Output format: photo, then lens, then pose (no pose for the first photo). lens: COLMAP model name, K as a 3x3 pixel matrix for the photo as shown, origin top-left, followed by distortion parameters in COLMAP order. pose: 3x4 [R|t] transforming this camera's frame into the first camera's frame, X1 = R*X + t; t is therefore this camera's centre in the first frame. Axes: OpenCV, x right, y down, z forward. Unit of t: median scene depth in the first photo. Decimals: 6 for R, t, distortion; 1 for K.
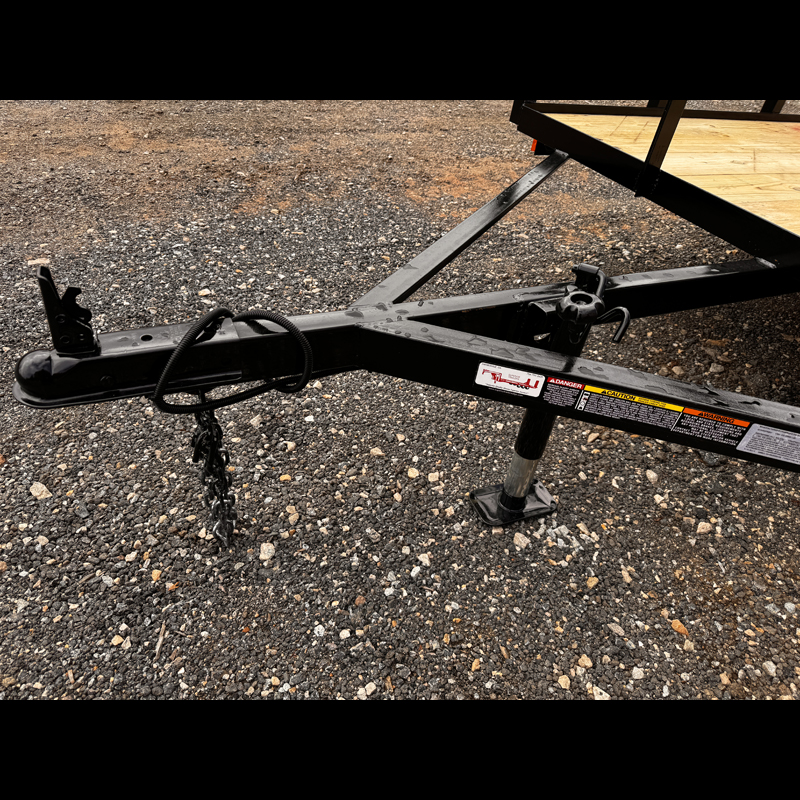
lens RADIAL K [[566.0, 0, 398.5], [0, 566.0, 396.8], [0, 0, 1]] dist [0.033604, -0.037312]
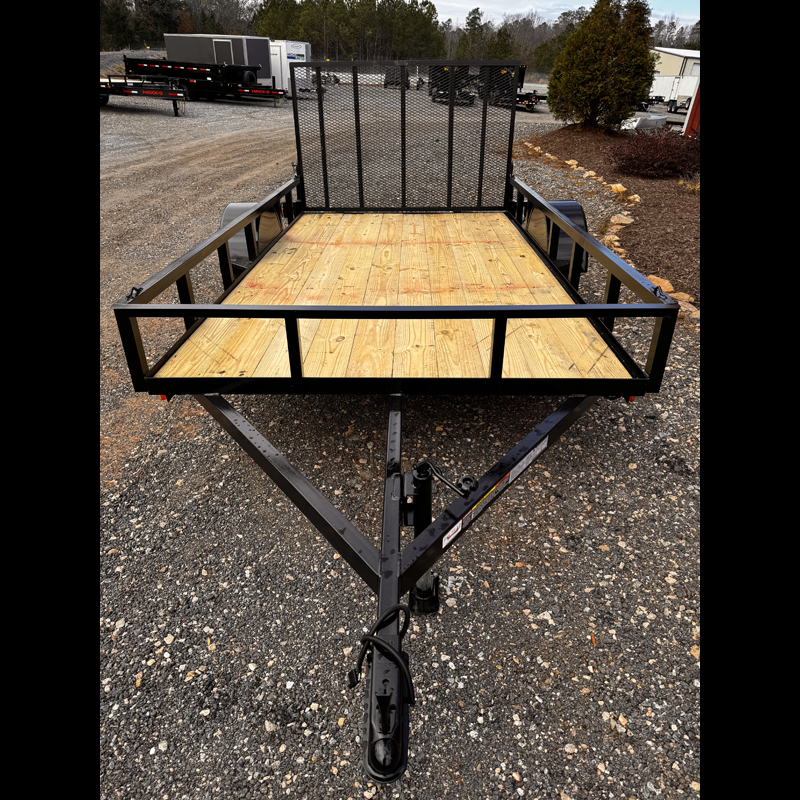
lens RADIAL K [[566.0, 0, 405.0], [0, 566.0, 397.7], [0, 0, 1]] dist [0.033604, -0.037312]
pose [[0.418023, -0.539981, 0.730532, -0.750282], [0.615111, 0.760015, 0.209796, -0.650286], [-0.668502, 0.361659, 0.649853, -0.216116]]
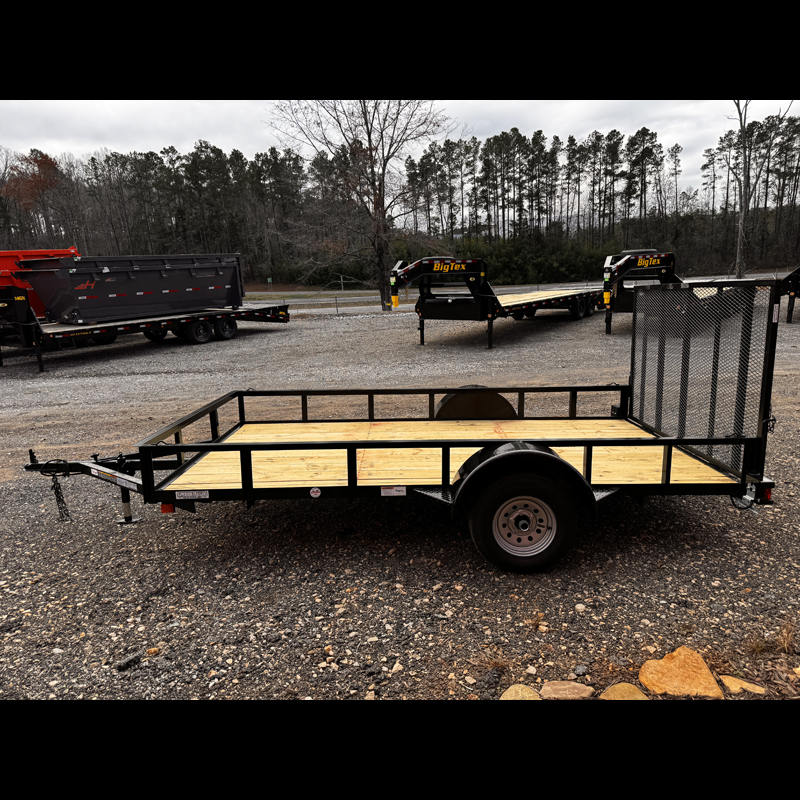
lens RADIAL K [[566.0, 0, 394.2], [0, 566.0, 402.2], [0, 0, 1]] dist [0.033604, -0.037312]
pose [[0.897110, -0.069259, -0.436346, 3.639643], [-0.157251, 0.872905, -0.461854, 1.015769], [0.412876, 0.482950, 0.772200, -1.591164]]
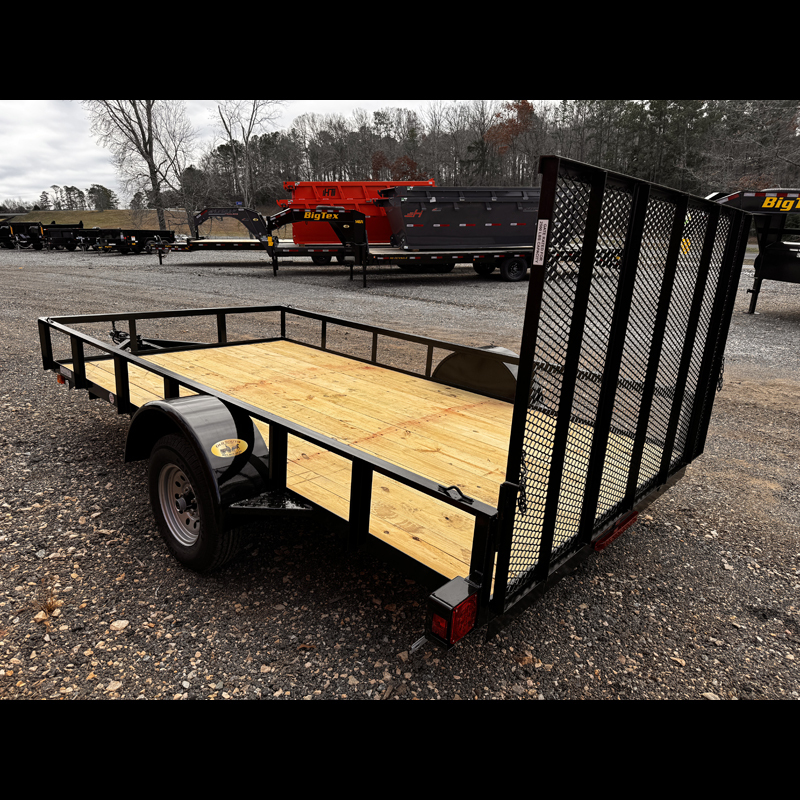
lens RADIAL K [[566.0, 0, 393.5], [0, 566.0, 404.8], [0, 0, 1]] dist [0.033604, -0.037312]
pose [[0.386267, 0.161388, -0.908158, 5.150771], [-0.589381, 0.800547, -0.108417, -0.418776], [0.709527, 0.577129, 0.404344, 0.695703]]
